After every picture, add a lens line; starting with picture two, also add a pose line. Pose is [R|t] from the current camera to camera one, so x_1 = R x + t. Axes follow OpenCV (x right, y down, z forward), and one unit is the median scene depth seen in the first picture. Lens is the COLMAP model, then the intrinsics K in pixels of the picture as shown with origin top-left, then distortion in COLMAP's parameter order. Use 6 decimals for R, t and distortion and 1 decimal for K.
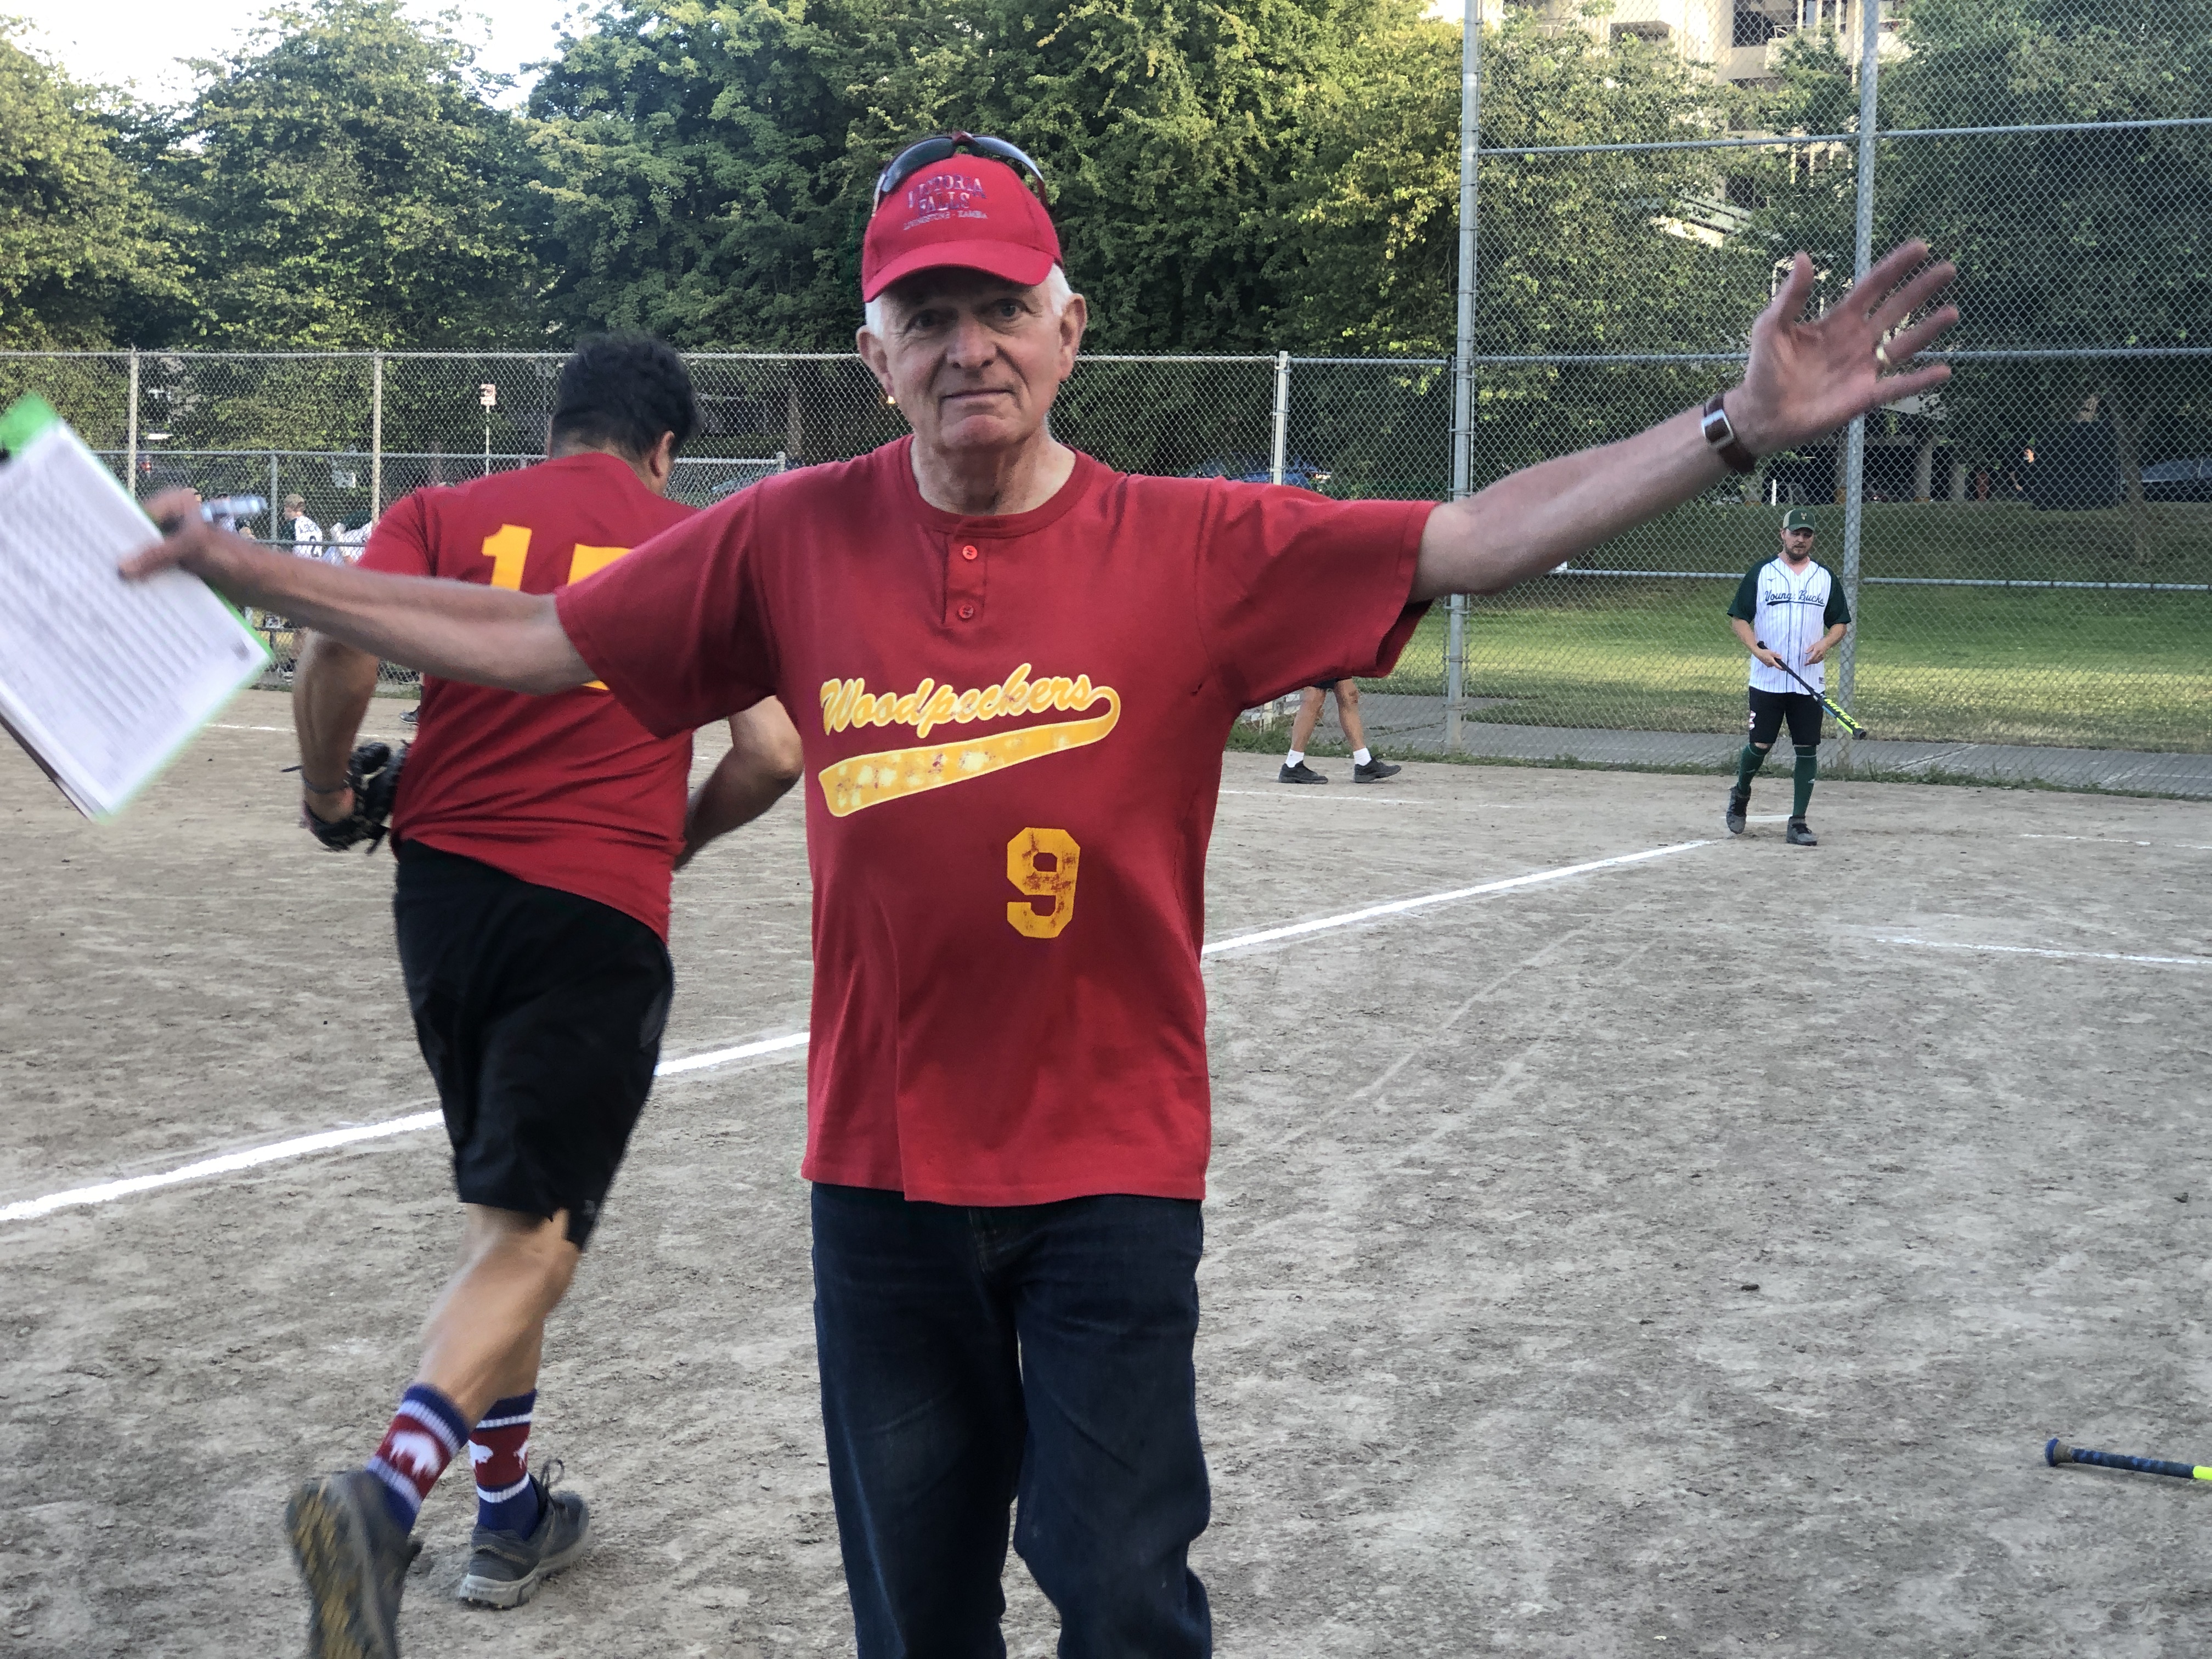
lens RADIAL K [[3645.5, 0, 1147.0], [0, 3645.5, 791.0], [0, 0, 1]] dist [0.064214, 0.223551]
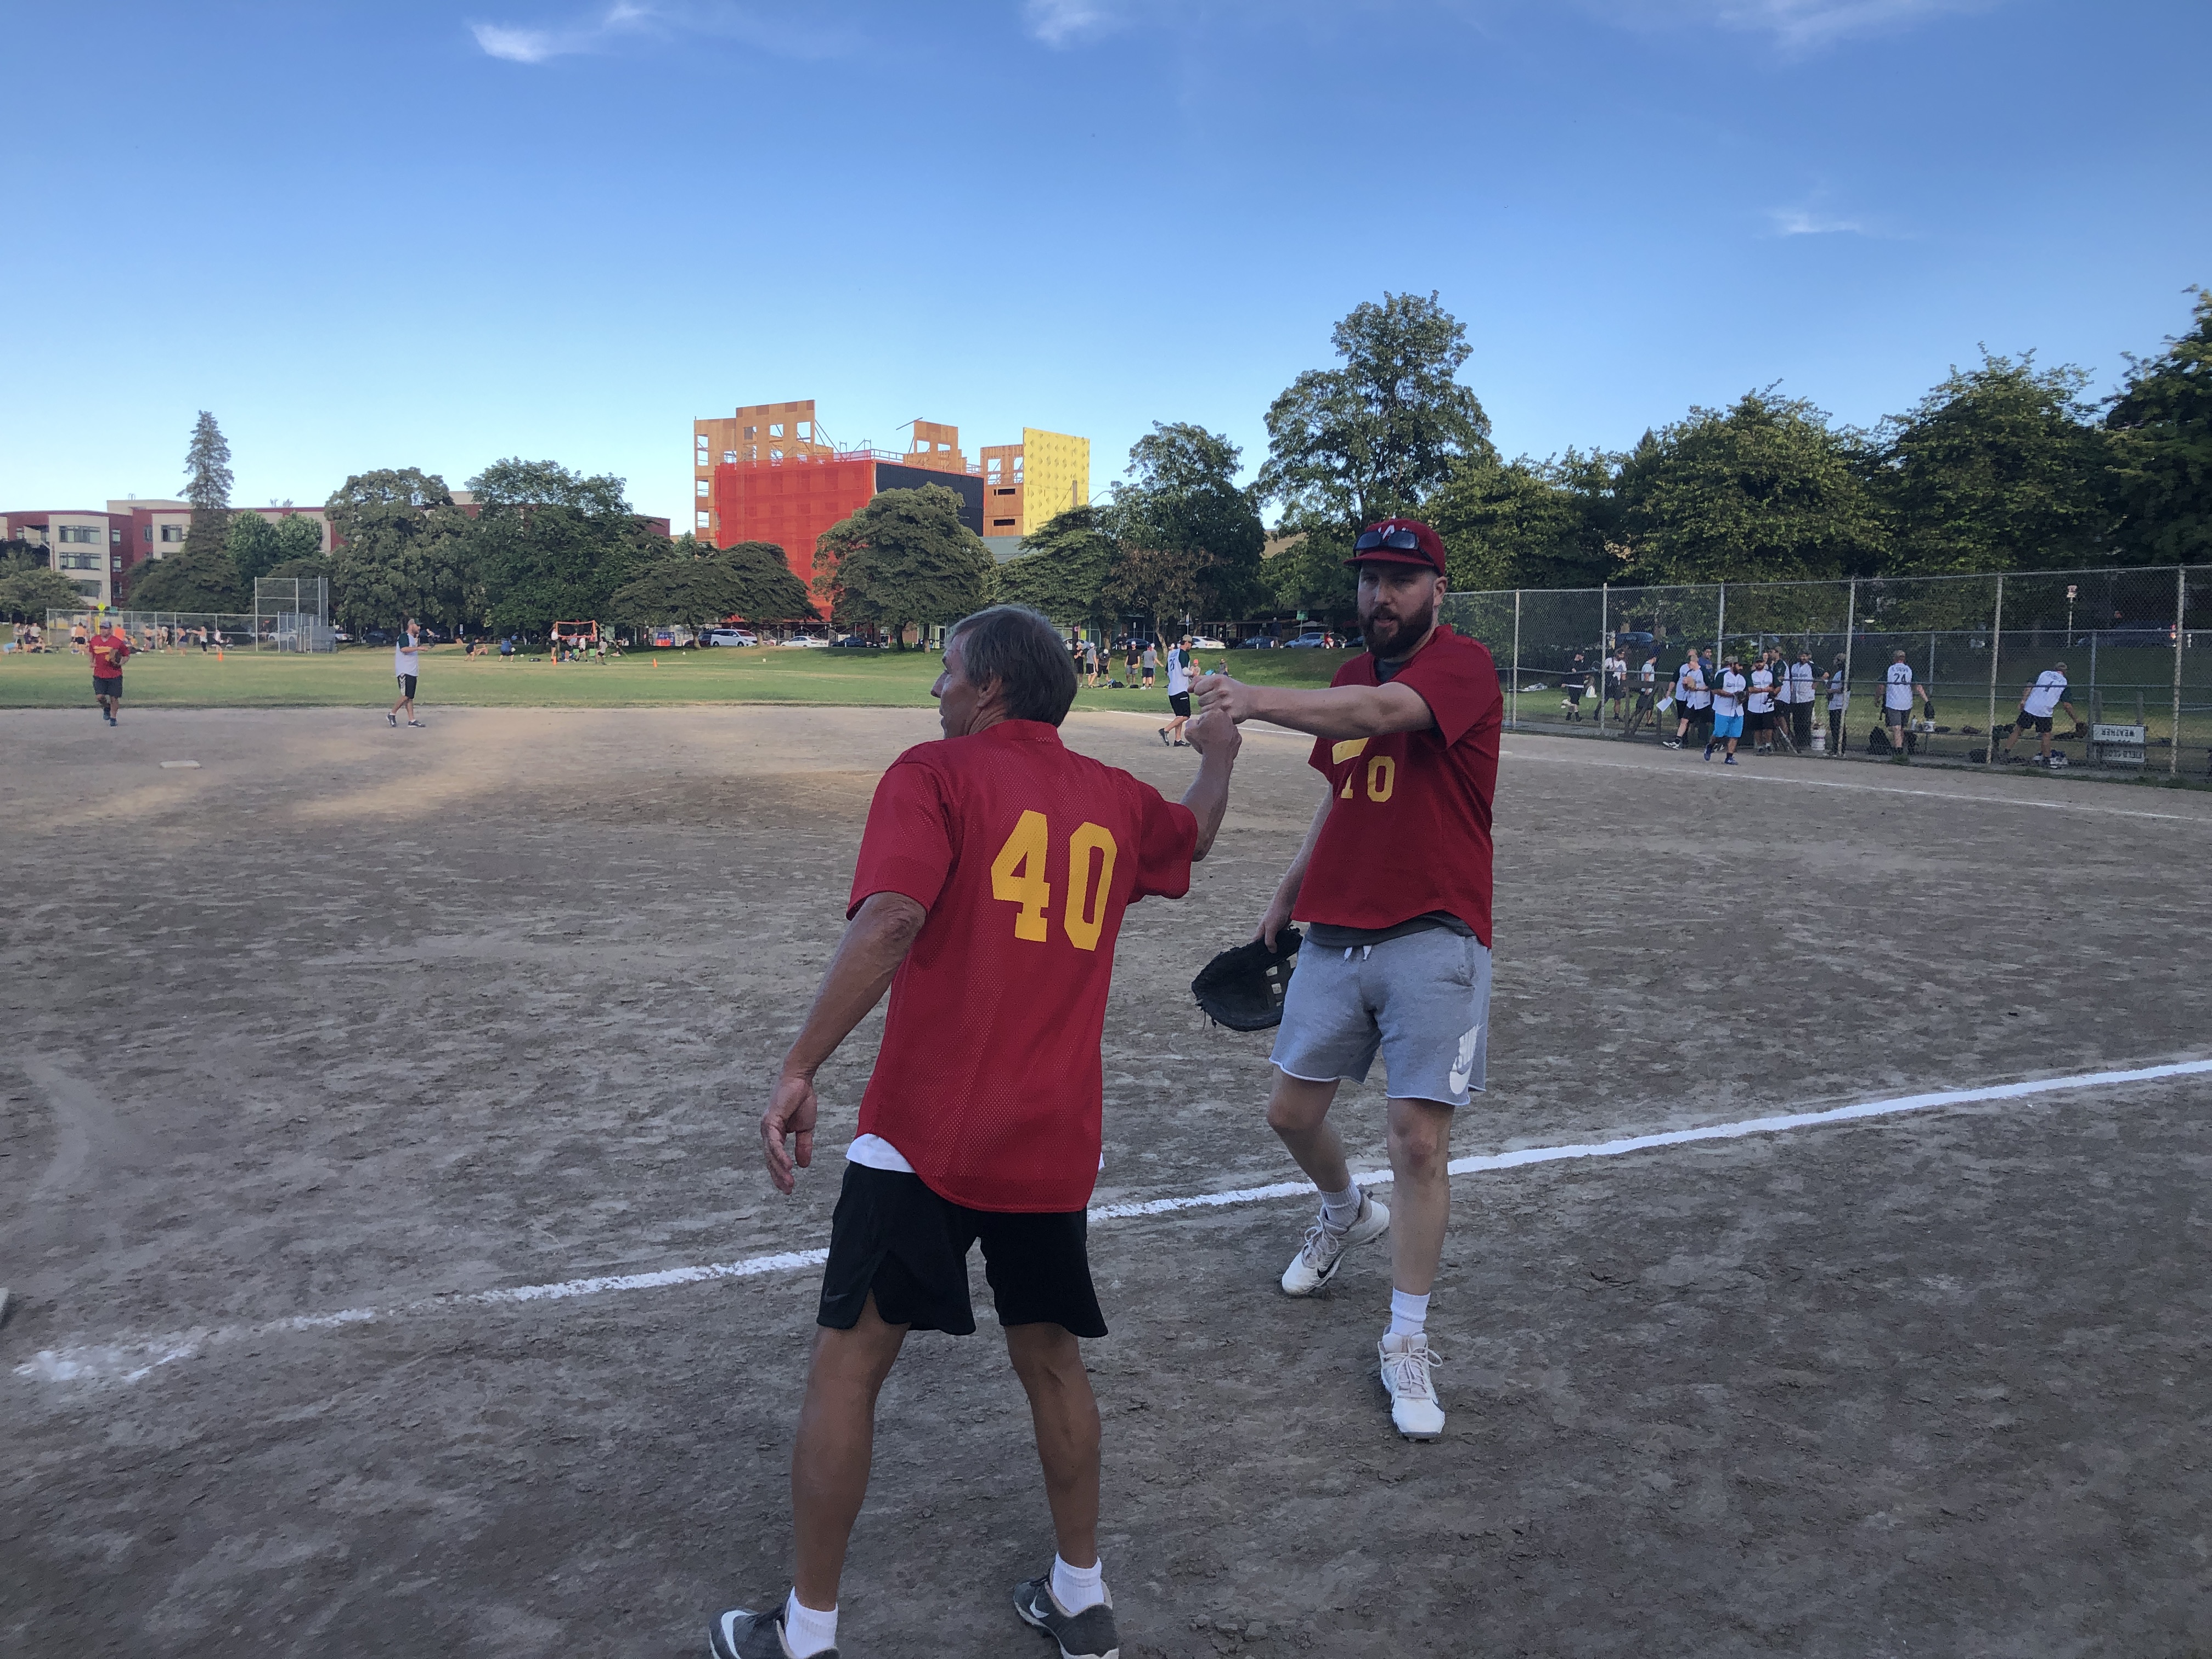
lens RADIAL K [[1828.5, 0, 1068.5], [0, 1828.5, 799.7], [0, 0, 1]] dist [0.024444, 0.008522]
pose [[0.781367, 0.030520, -0.623325, -0.022303], [-0.031265, 0.999464, 0.009746, -0.021108], [0.623288, 0.011873, 0.781902, 0.125235]]
